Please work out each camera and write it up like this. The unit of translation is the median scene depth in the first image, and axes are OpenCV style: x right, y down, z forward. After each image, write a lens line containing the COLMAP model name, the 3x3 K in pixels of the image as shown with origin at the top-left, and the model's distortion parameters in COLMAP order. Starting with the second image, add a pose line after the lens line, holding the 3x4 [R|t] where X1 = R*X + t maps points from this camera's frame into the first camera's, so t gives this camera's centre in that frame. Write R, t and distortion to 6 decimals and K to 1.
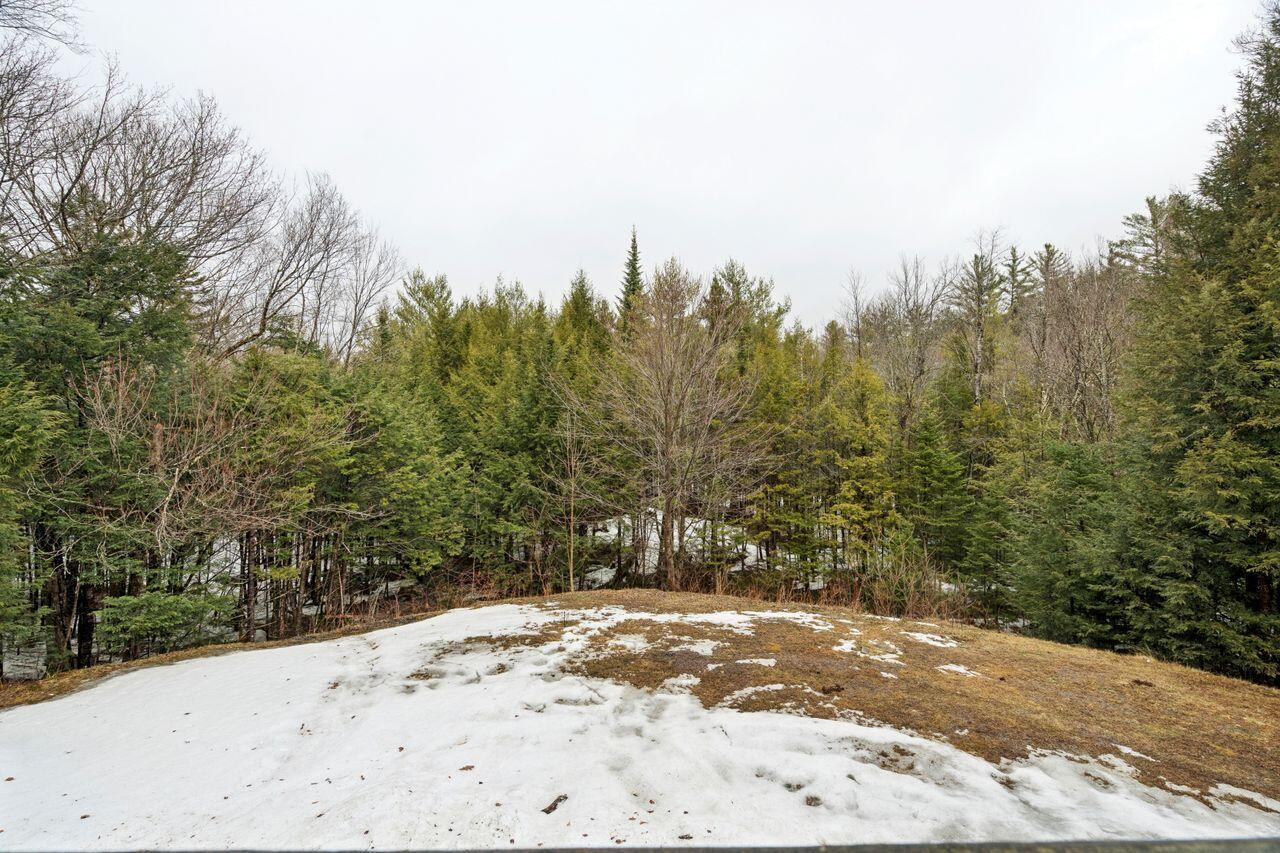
lens RADIAL K [[578.4, 0, 637.9], [0, 578.4, 426.7], [0, 0, 1]] dist [-0.000287, 0.000177]
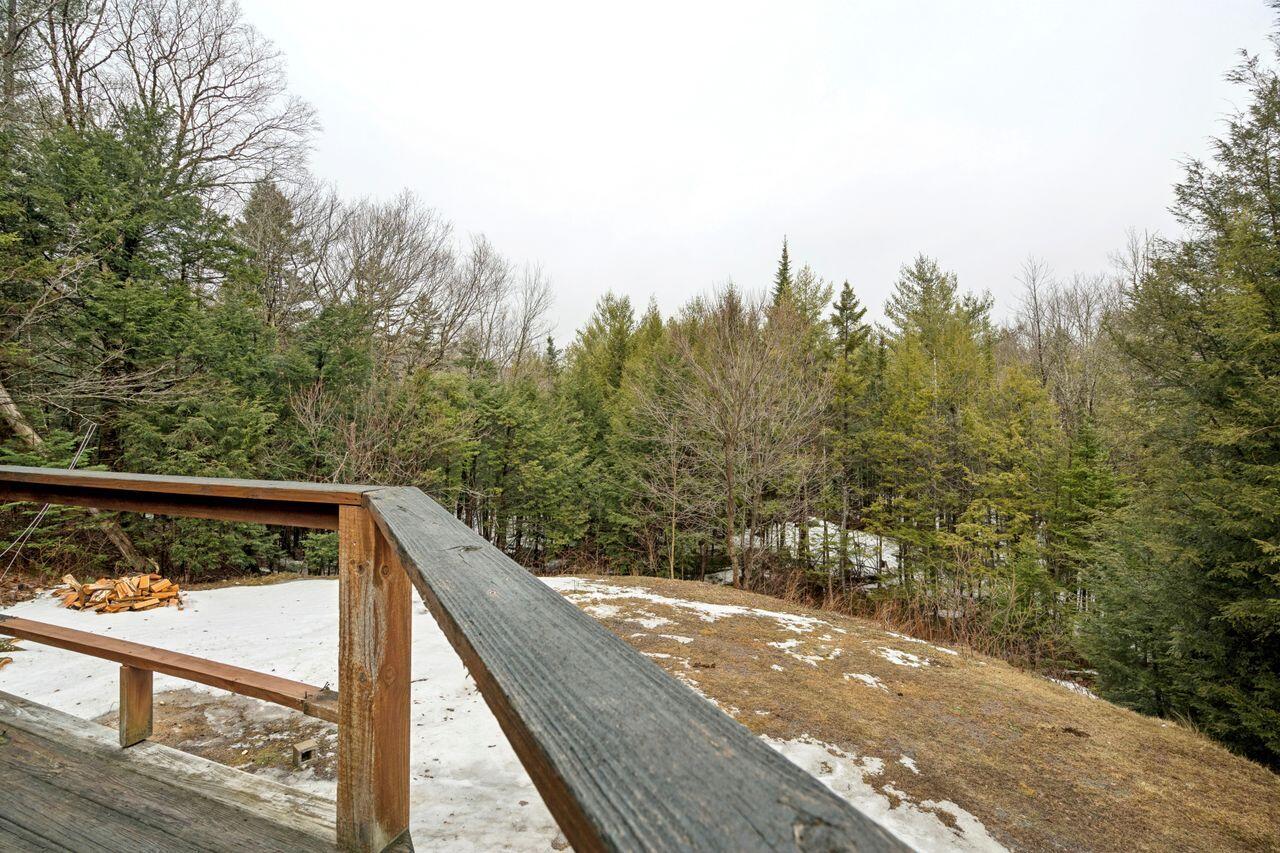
lens RADIAL K [[578.4, 0, 643.0], [0, 578.4, 425.9], [0, 0, 1]] dist [-0.000287, 0.000177]
pose [[0.915324, 0.017182, -0.402351, 0.278763], [-0.022569, 0.999708, -0.008652, 0.000210], [0.402085, 0.017000, 0.915444, -0.035817]]
